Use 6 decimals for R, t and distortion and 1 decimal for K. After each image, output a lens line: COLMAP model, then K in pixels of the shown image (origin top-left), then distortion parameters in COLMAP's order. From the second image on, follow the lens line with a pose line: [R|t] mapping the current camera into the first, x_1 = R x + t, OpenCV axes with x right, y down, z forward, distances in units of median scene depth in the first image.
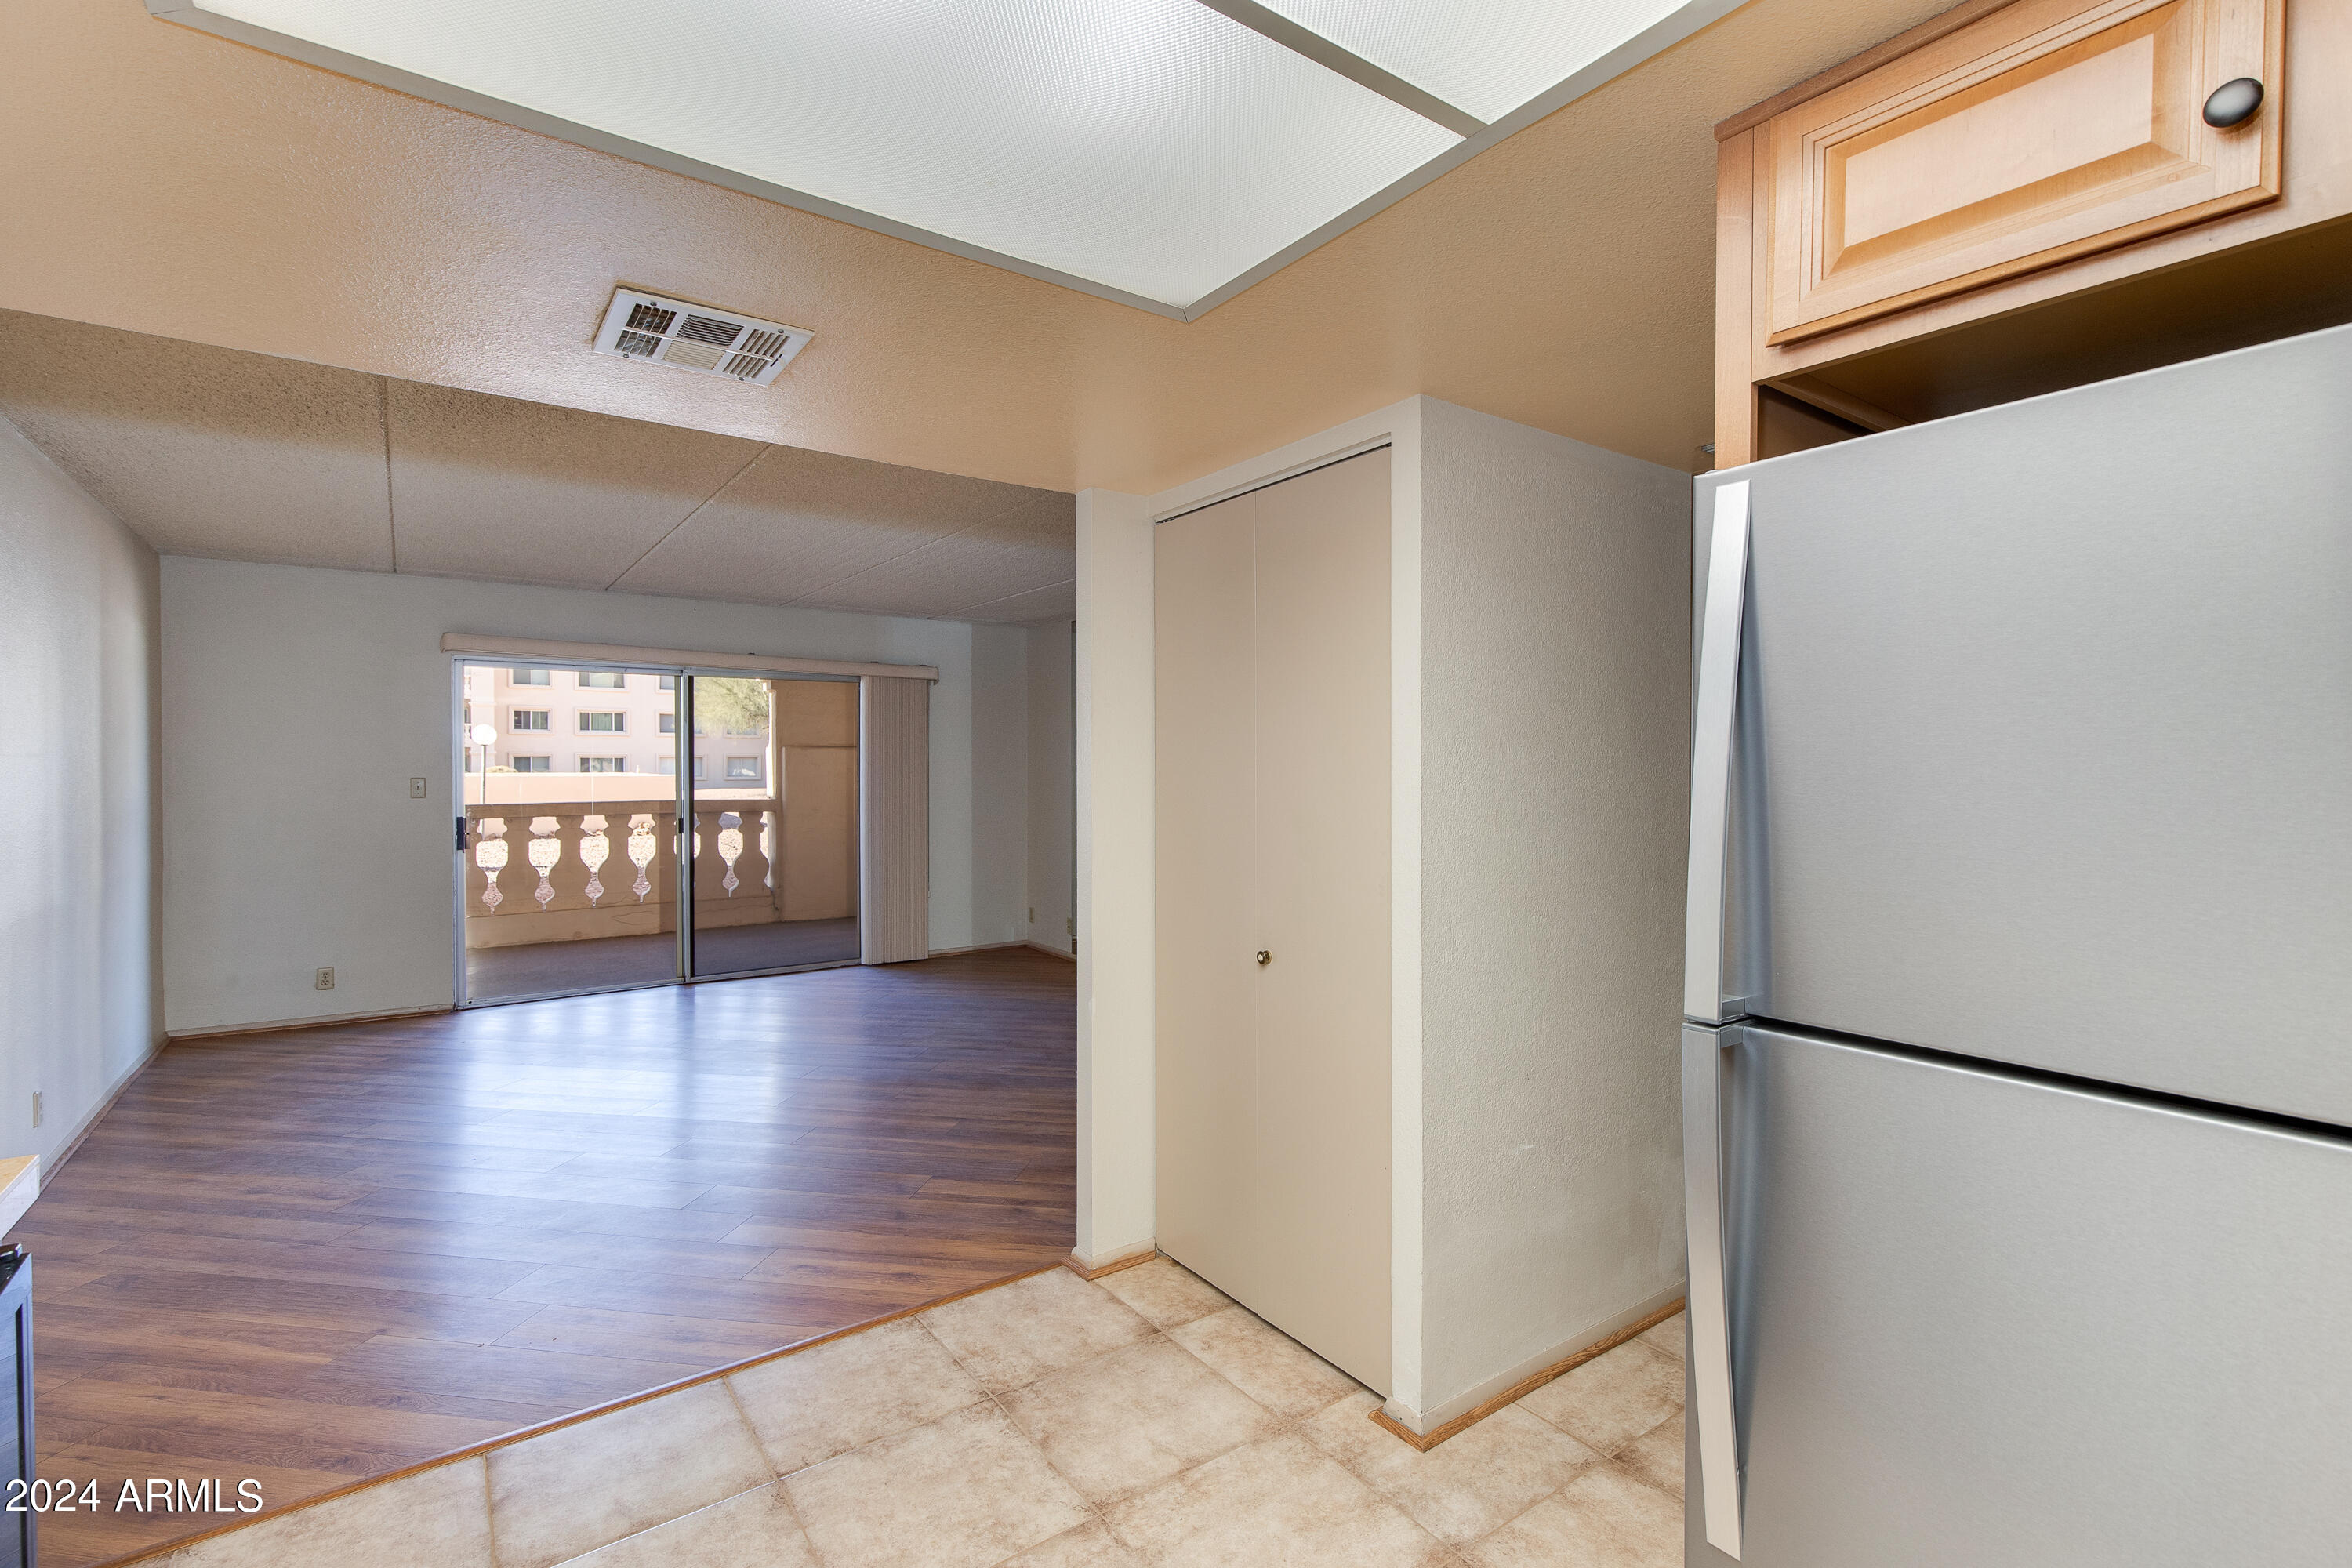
lens RADIAL K [[1094.5, 0, 1183.7], [0, 1094.5, 781.8], [0, 0, 1]] dist [0.015057, -0.001269]
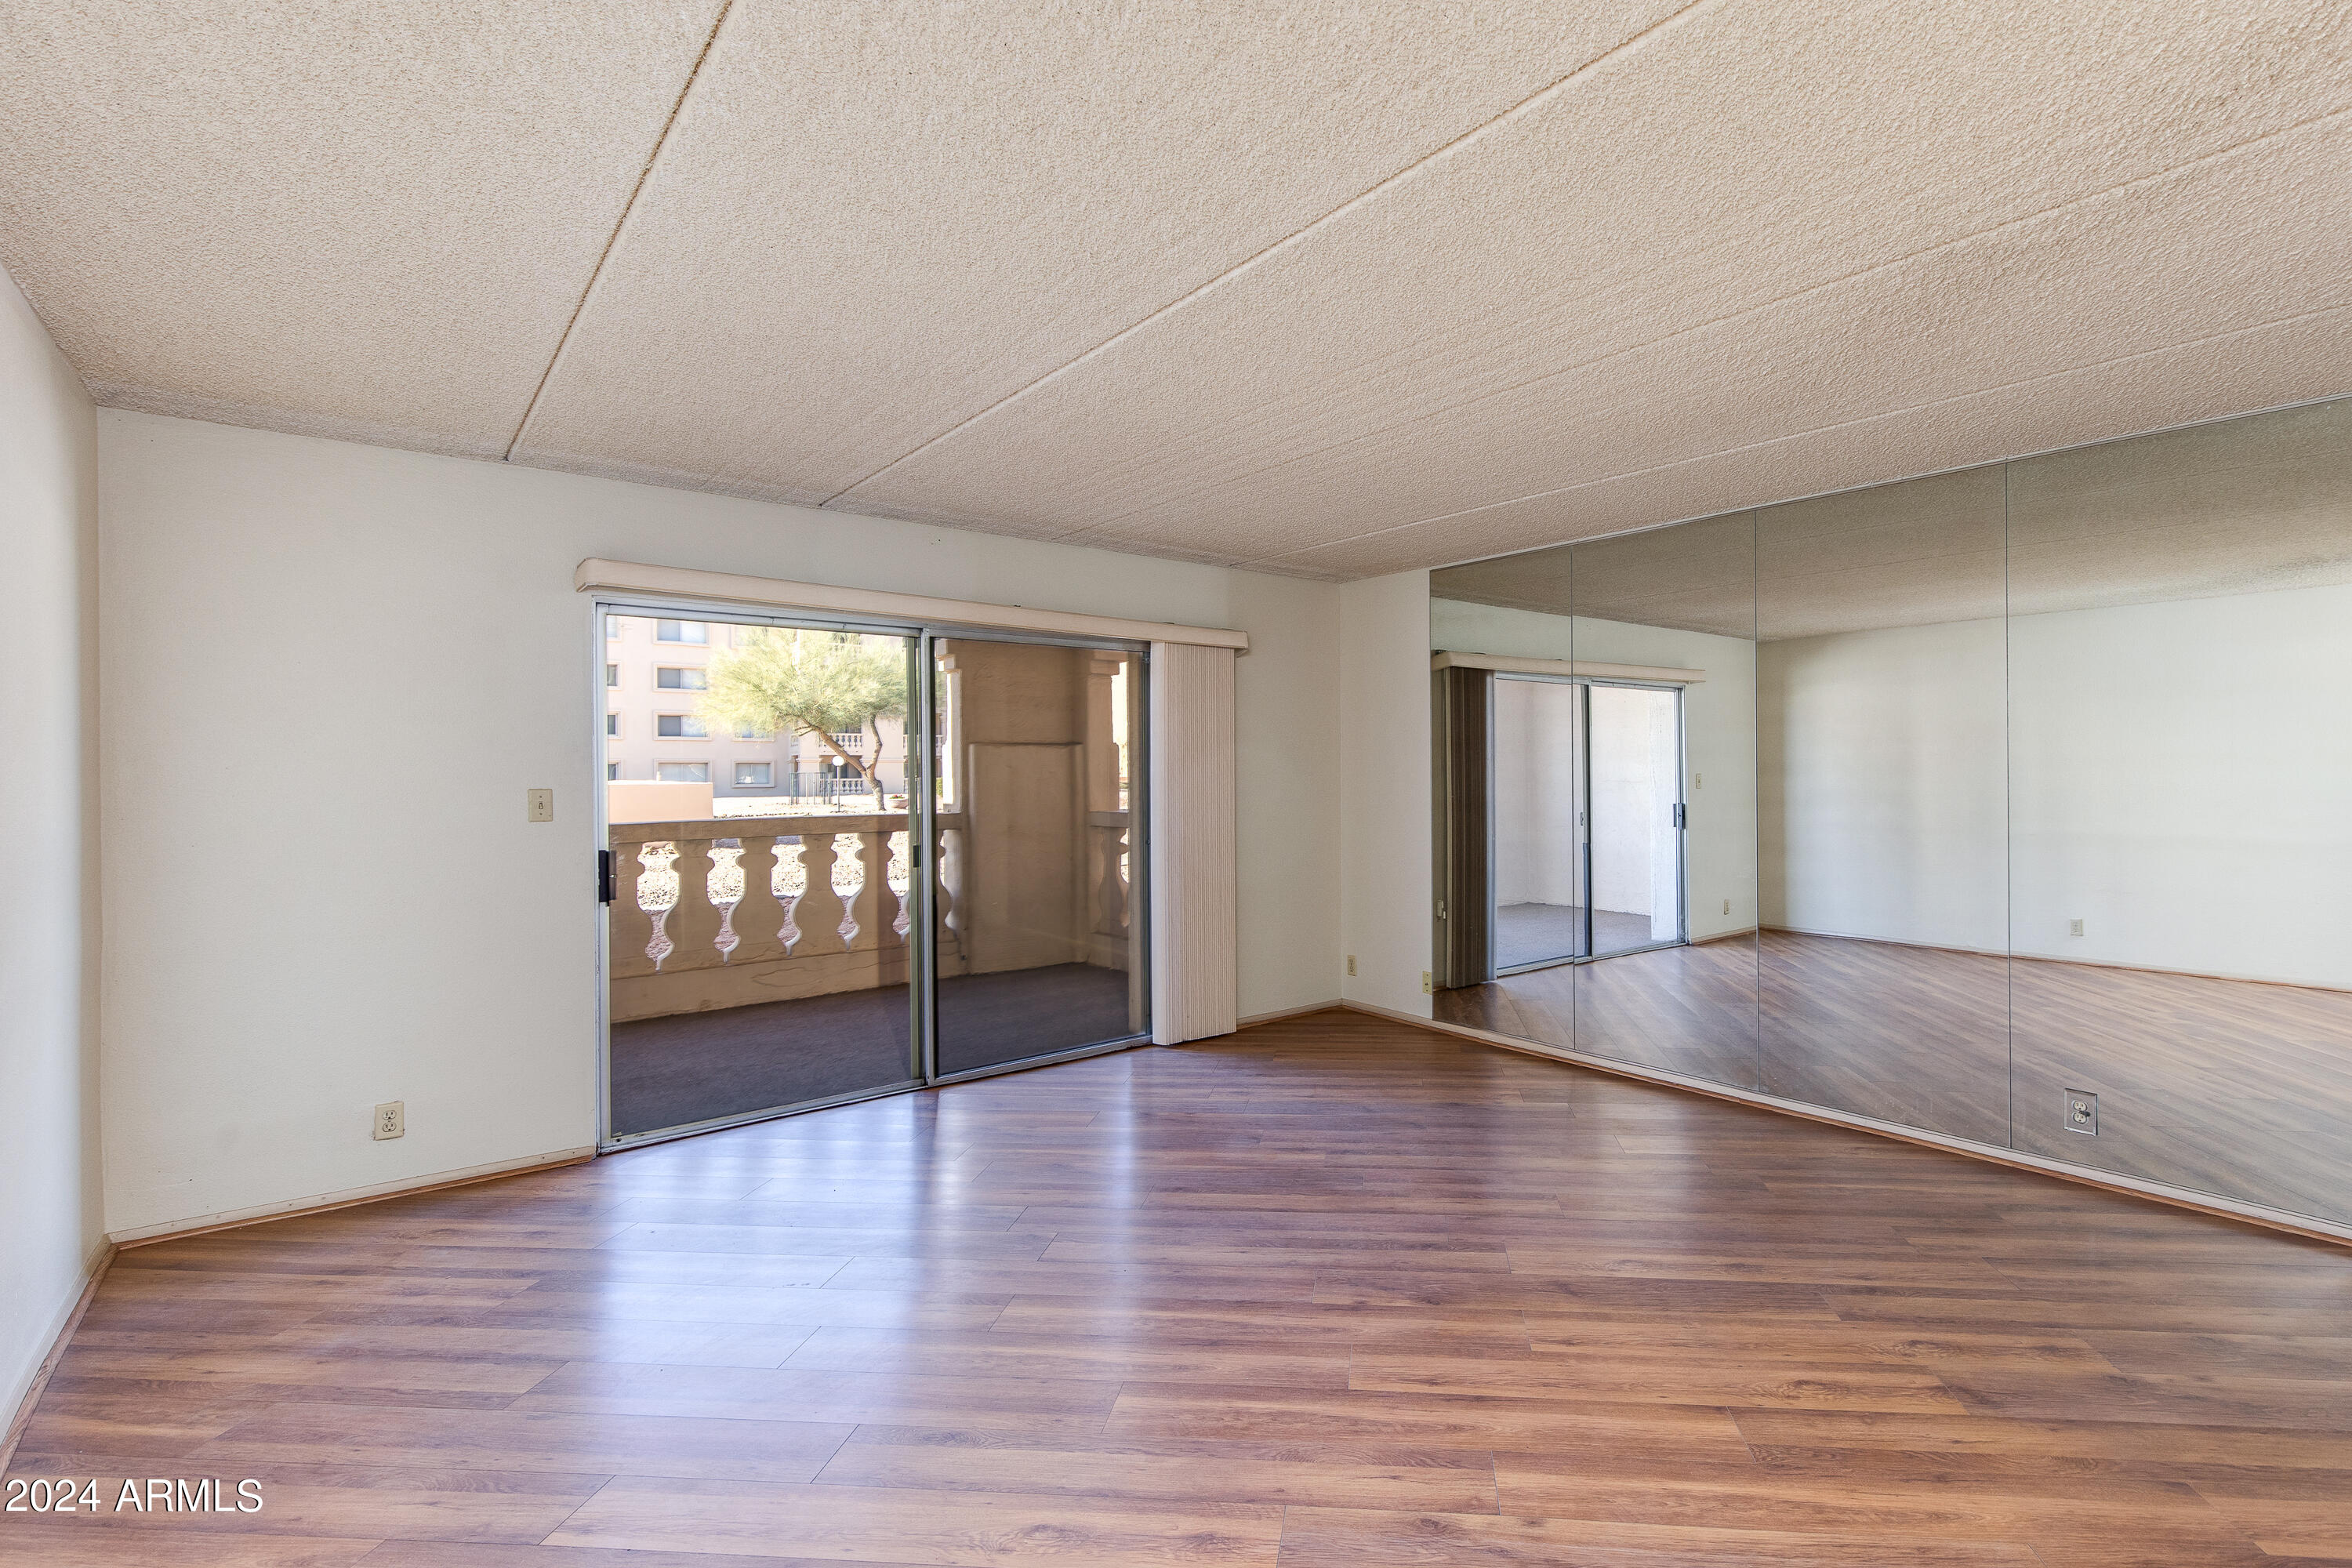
lens RADIAL K [[1094.5, 0, 1285.5], [0, 1094.5, 784.1], [0, 0, 1]] dist [0.015057, -0.001269]
pose [[0.995911, -0.007619, 0.090021, -0.287404], [0.007937, 0.999963, -0.003174, -0.000827], [-0.089993, 0.003876, 0.995935, 0.294026]]
